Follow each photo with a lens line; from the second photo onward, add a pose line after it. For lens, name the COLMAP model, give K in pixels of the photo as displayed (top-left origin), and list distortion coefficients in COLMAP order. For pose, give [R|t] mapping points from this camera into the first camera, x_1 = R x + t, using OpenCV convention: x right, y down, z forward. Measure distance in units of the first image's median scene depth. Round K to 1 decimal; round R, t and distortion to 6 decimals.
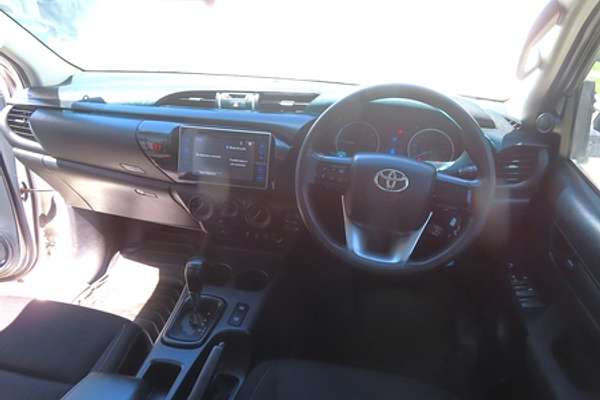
lens RADIAL K [[429.8, 0, 300.0], [0, 429.8, 200.0], [0, 0, 1]] dist [0.004079, -0.002682]
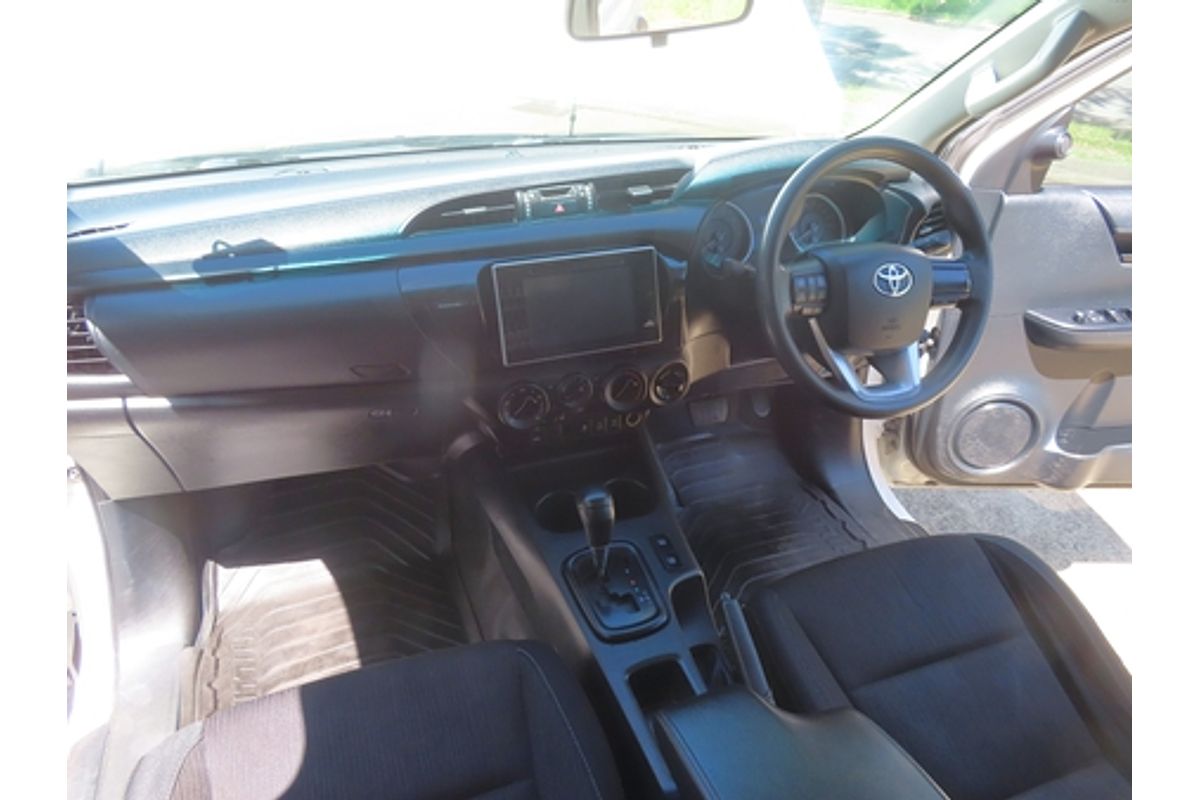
lens RADIAL K [[770.4, 0, 600.0], [0, 770.4, 400.0], [0, 0, 1]] dist [-0.013158, -0.000133]
pose [[0.836963, -0.283292, 0.468228, -0.641692], [0.233845, 0.958678, 0.162028, -0.132884], [-0.494781, -0.026119, 0.868625, 0.104230]]
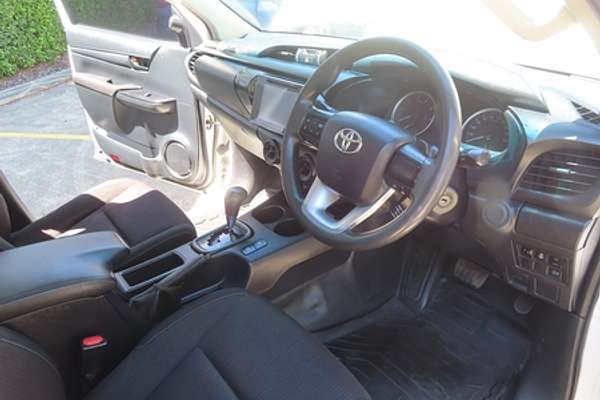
lens RADIAL K [[429.8, 0, 300.0], [0, 429.8, 200.0], [0, 0, 1]] dist [0.004079, -0.002682]
pose [[0.776277, 0.262282, -0.573239, 0.530830], [-0.249906, 0.962869, 0.102133, 0.006056], [0.578741, 0.063973, 0.812998, 0.155615]]
